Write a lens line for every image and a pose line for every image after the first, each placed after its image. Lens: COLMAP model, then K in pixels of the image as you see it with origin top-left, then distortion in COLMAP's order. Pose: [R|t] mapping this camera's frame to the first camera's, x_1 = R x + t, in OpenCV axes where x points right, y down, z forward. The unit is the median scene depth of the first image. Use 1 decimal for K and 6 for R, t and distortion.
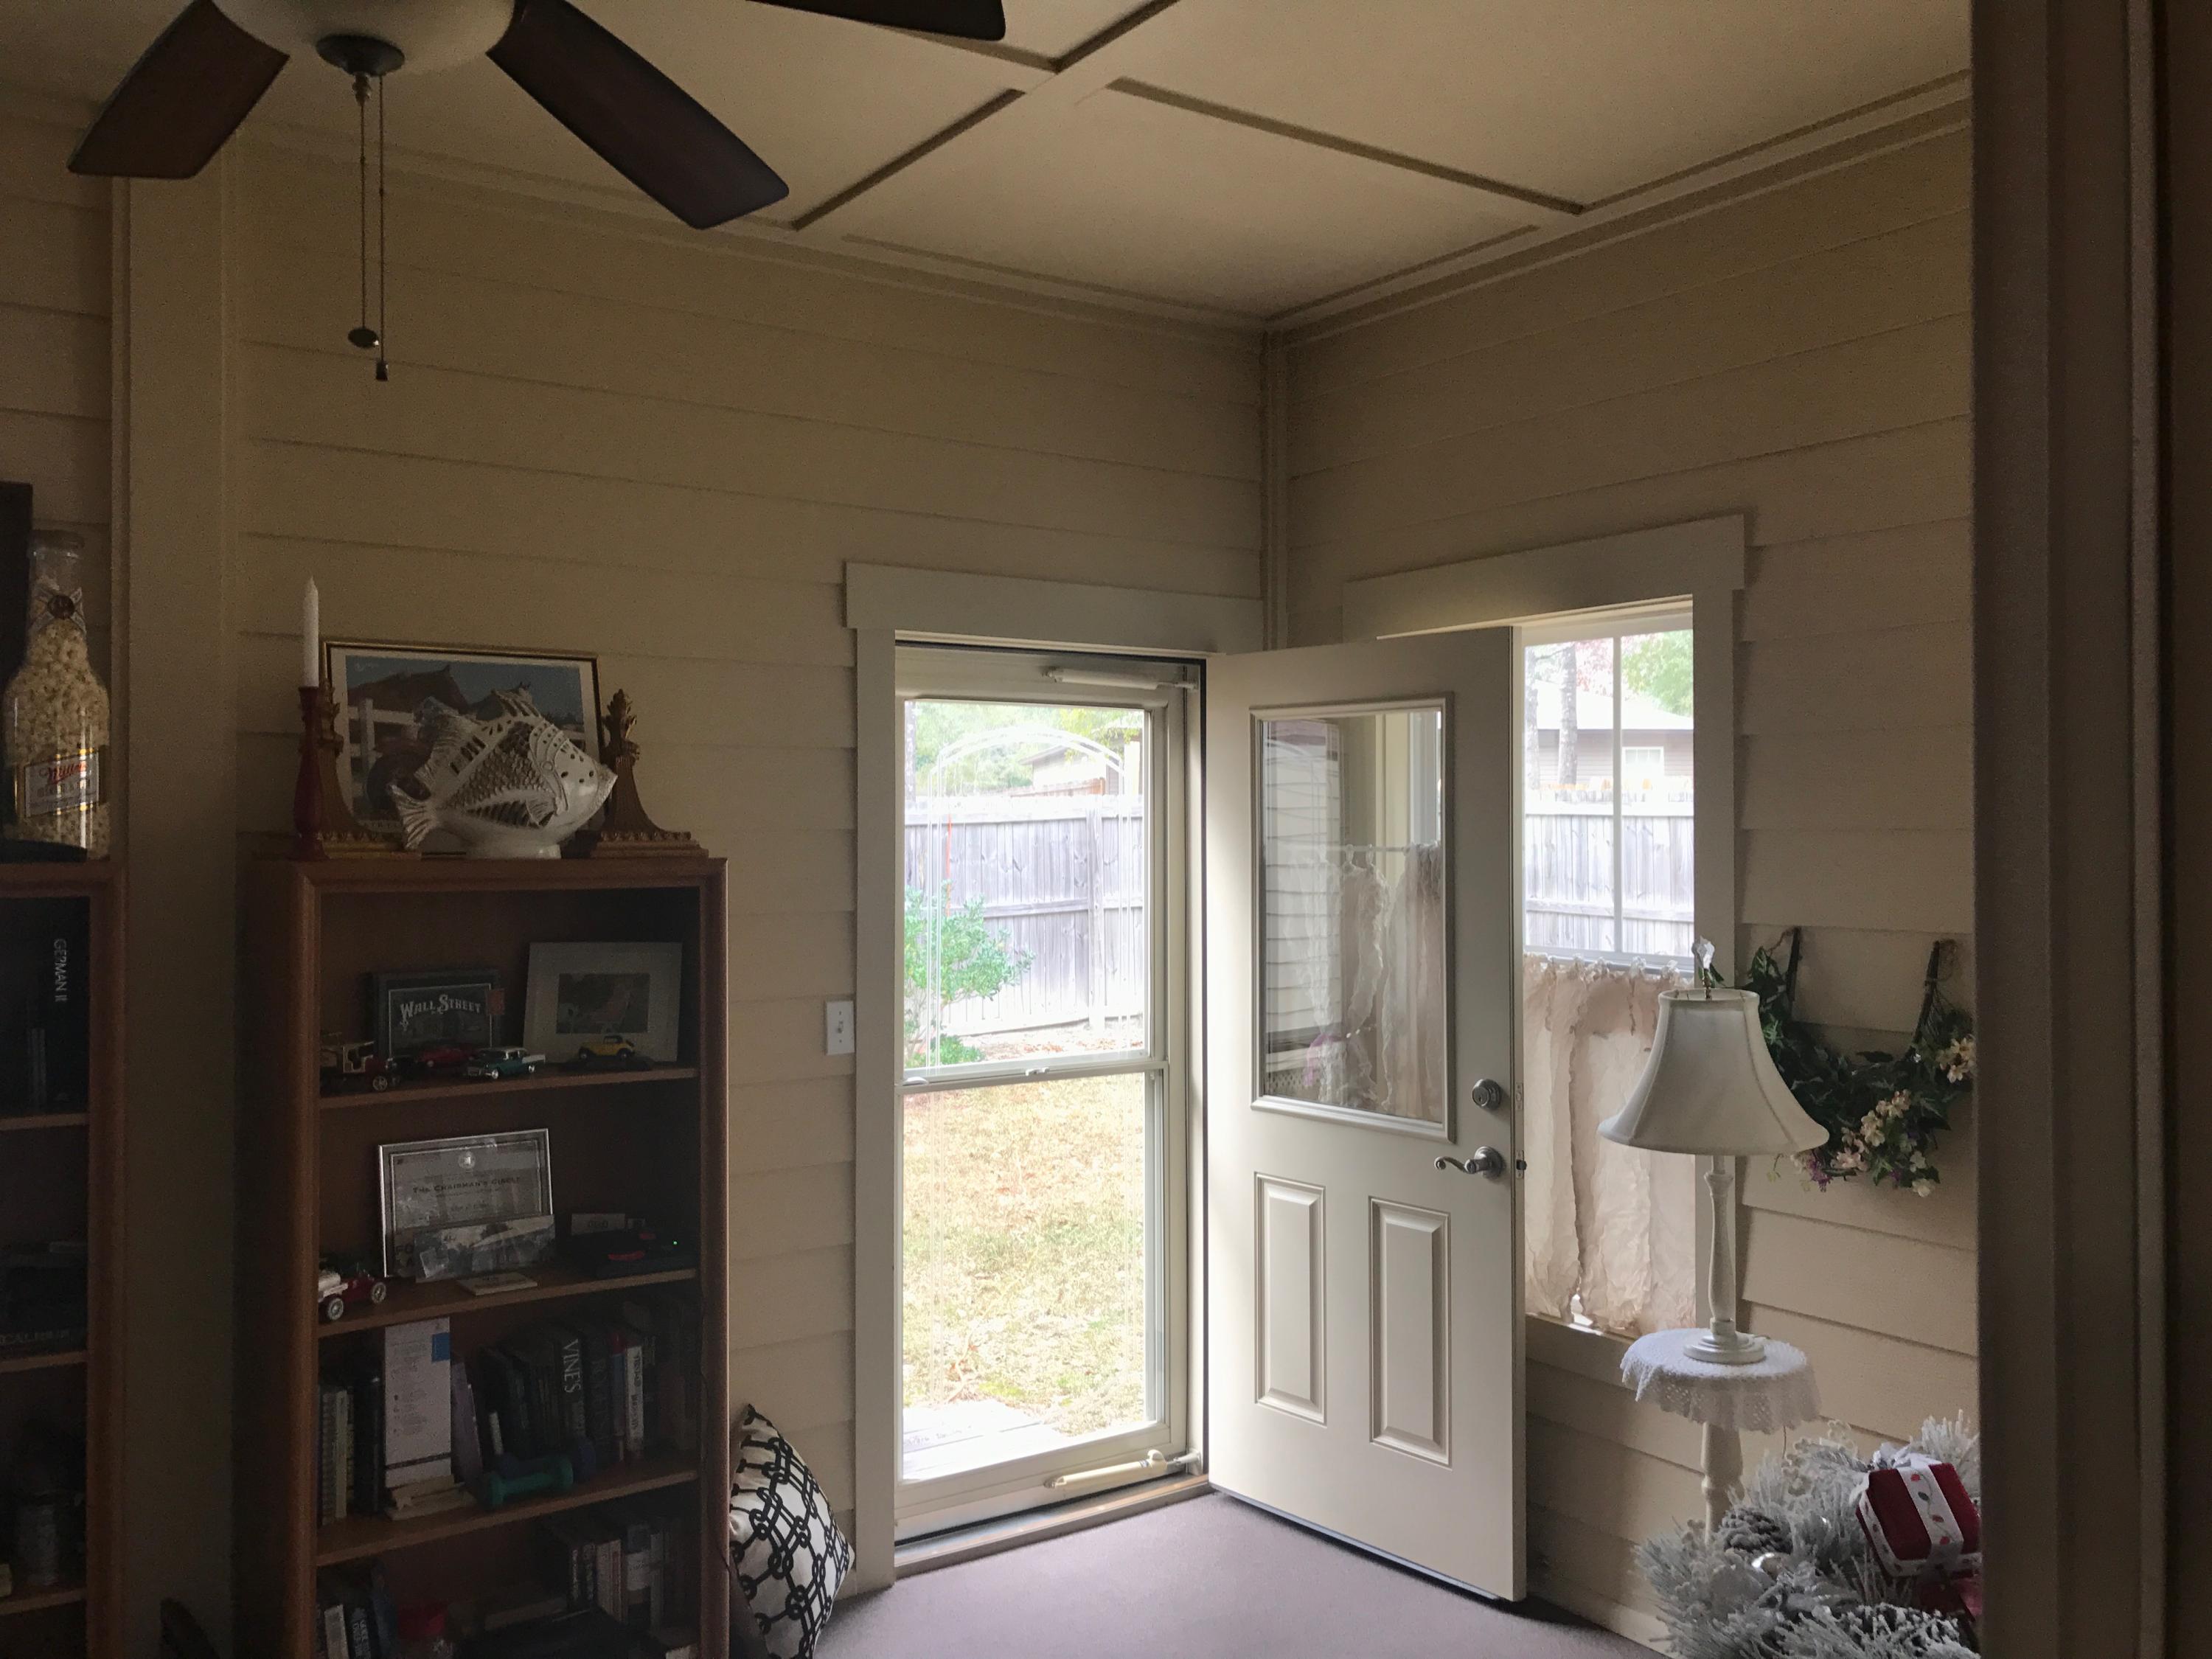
lens RADIAL K [[1808.9, 0, 1083.1], [0, 1808.9, 814.9], [0, 0, 1]] dist [0.041625, -0.043120]
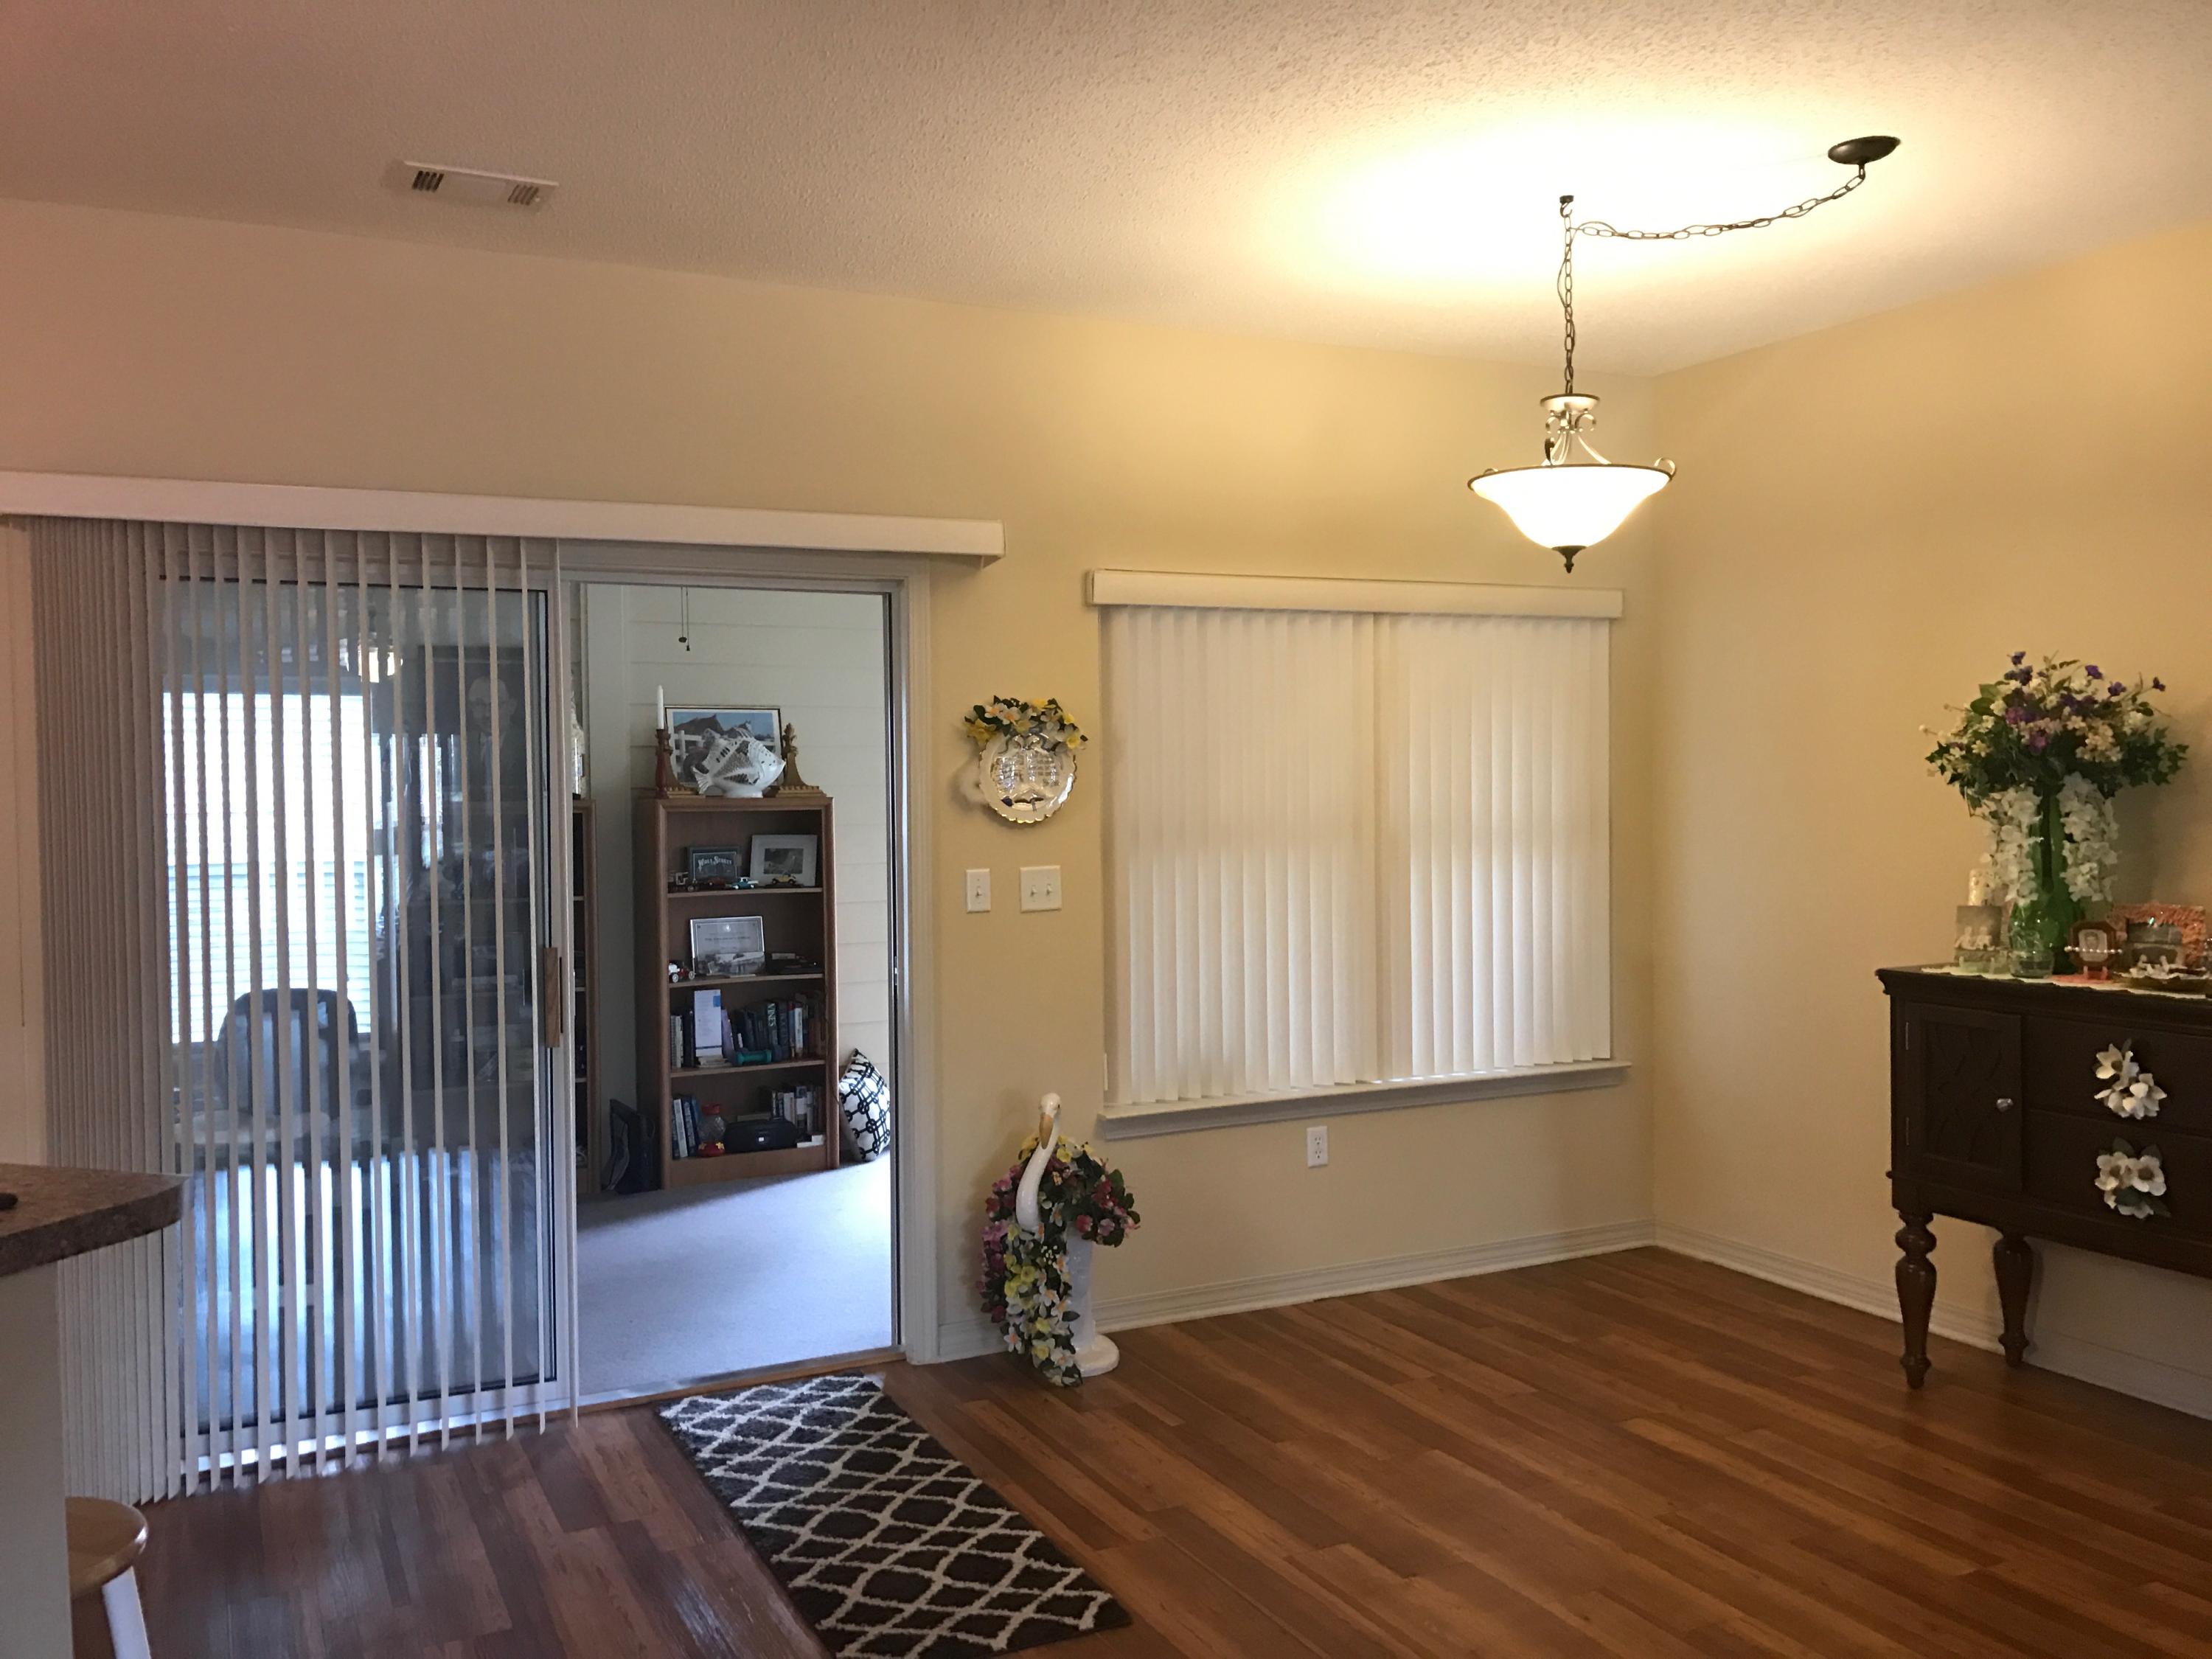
lens RADIAL K [[1808.9, 0, 1102.5], [0, 1808.9, 822.1], [0, 0, 1]] dist [0.041625, -0.043120]
pose [[0.990004, -0.004261, -0.140978, 0.491989], [0.009155, 0.999377, 0.034086, -0.020821], [0.140745, -0.035036, 0.989426, -1.294293]]
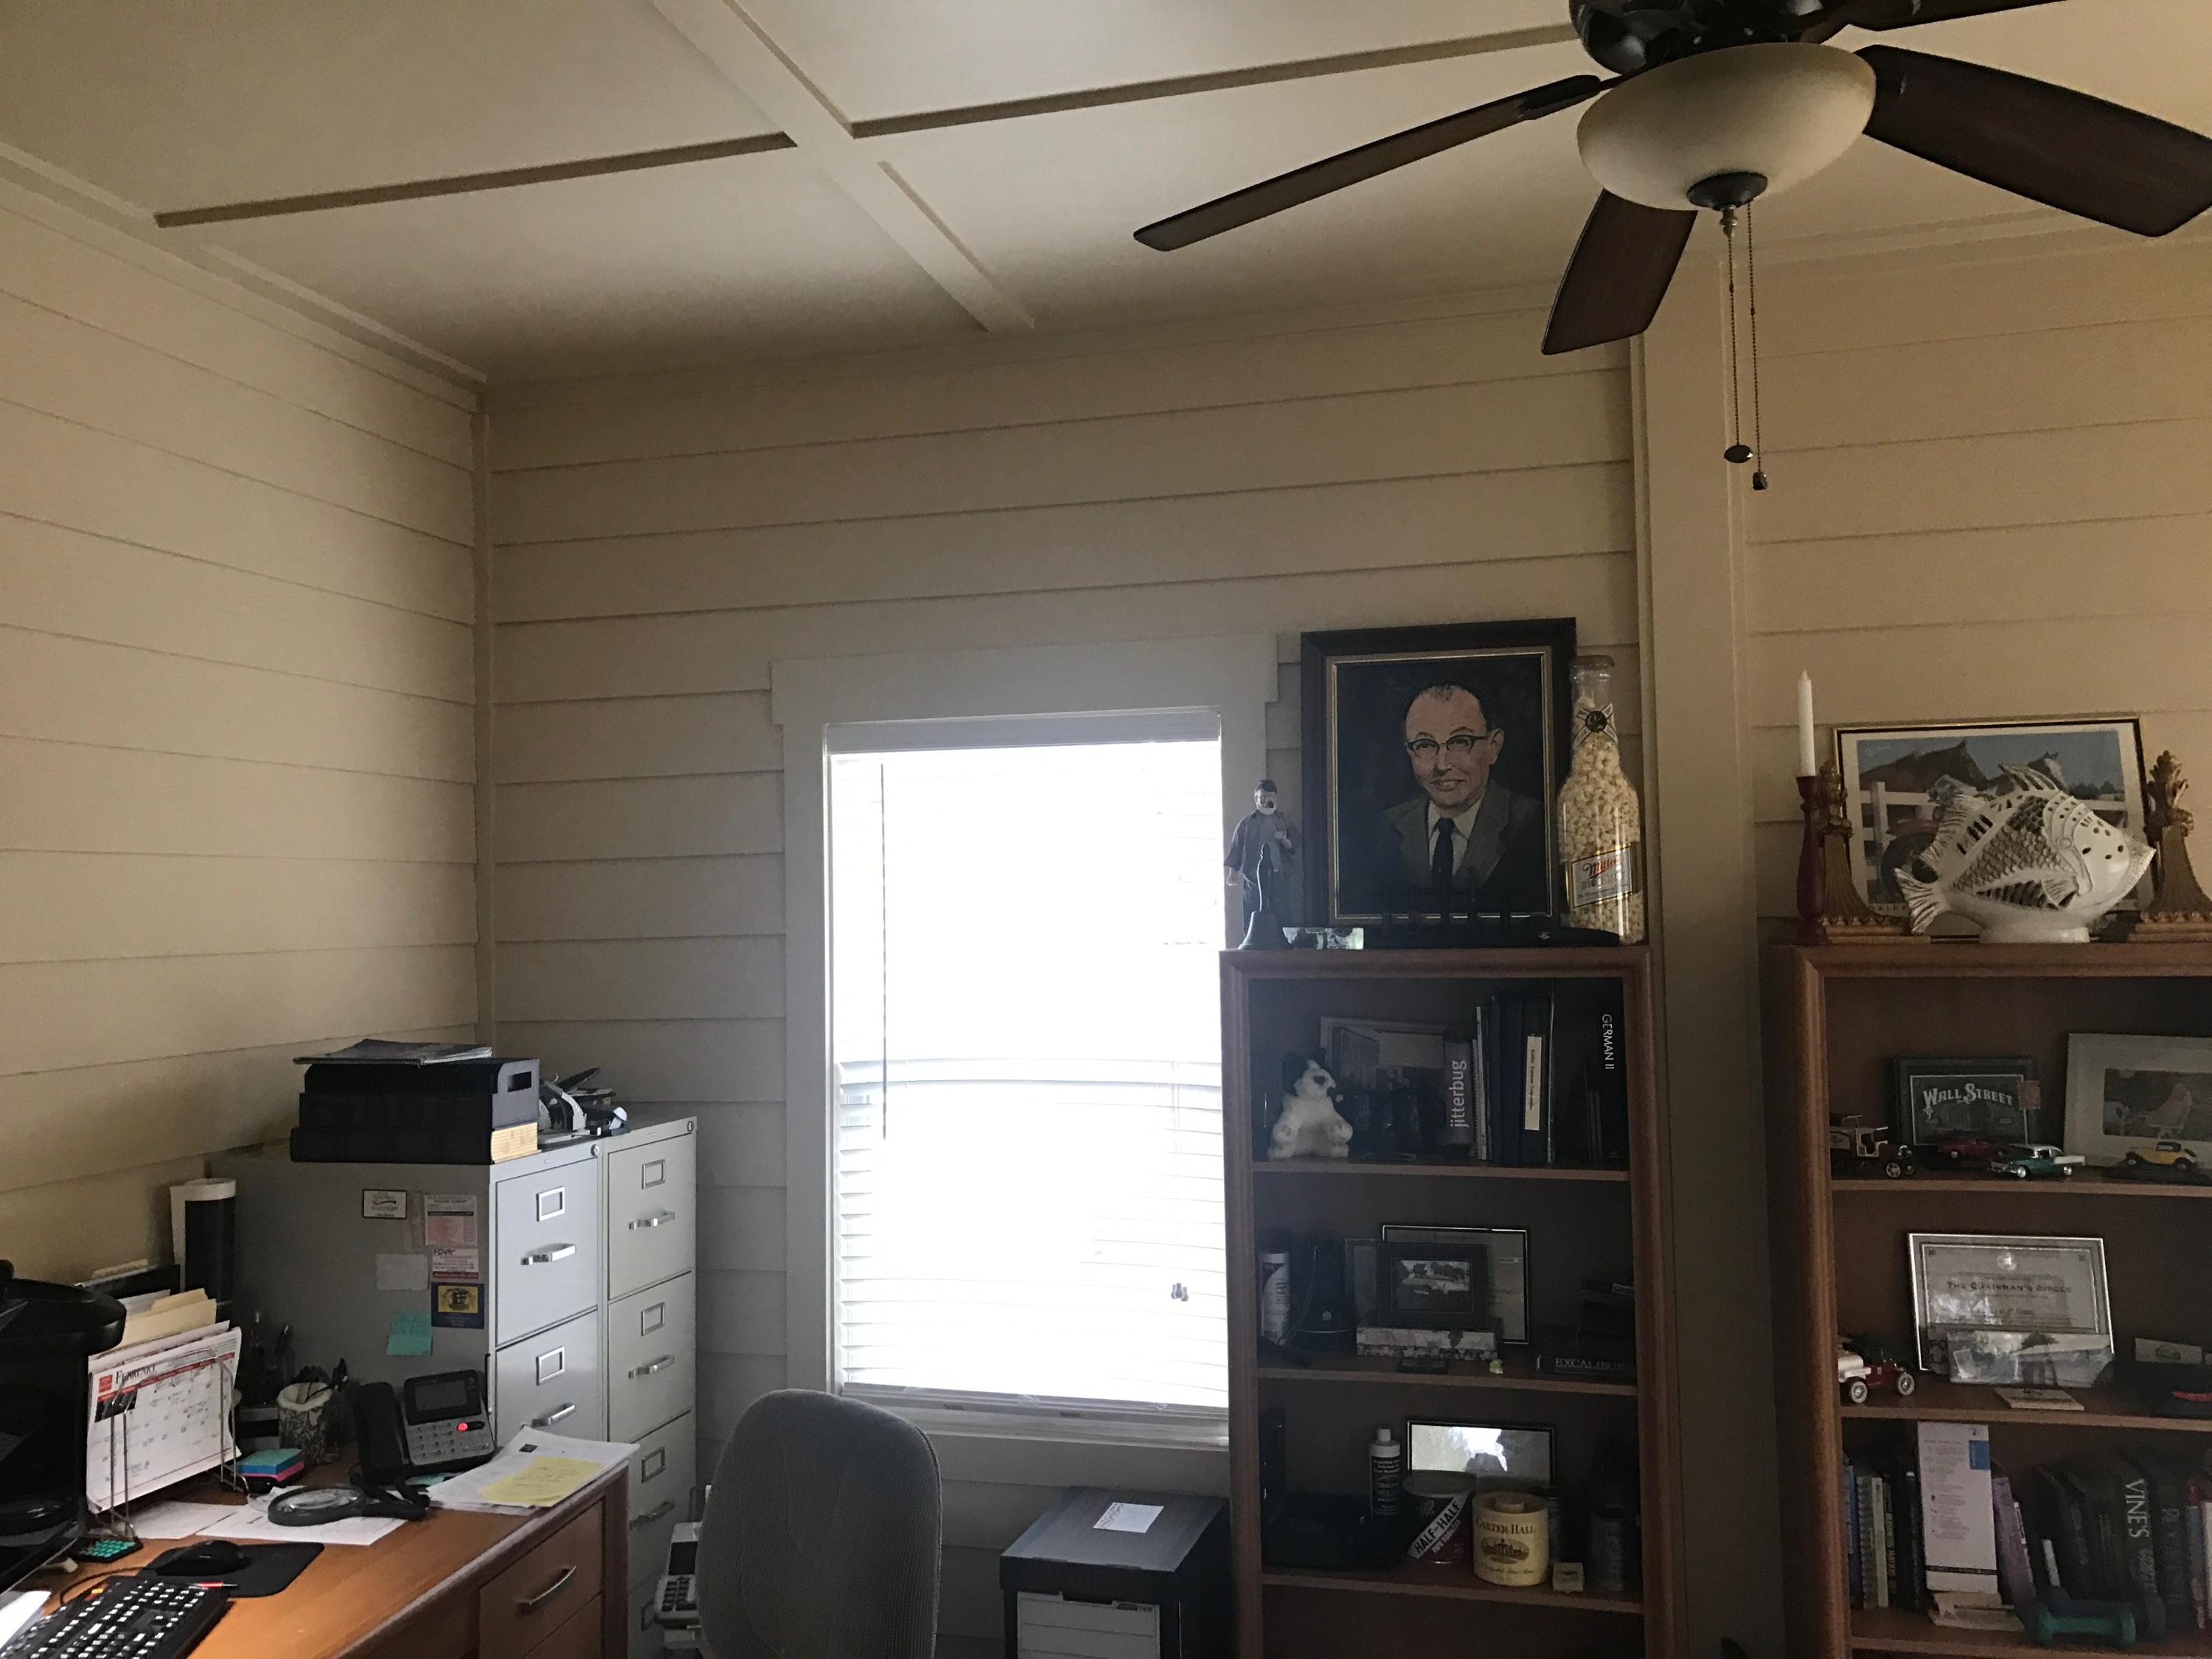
lens RADIAL K [[1808.9, 0, 1112.6], [0, 1808.9, 825.9], [0, 0, 1]] dist [0.041625, -0.043120]
pose [[0.653821, -0.047185, -0.755177, 0.089246], [0.023381, 0.998837, -0.042166, -0.007570], [0.756288, 0.009912, 0.654163, 0.027011]]
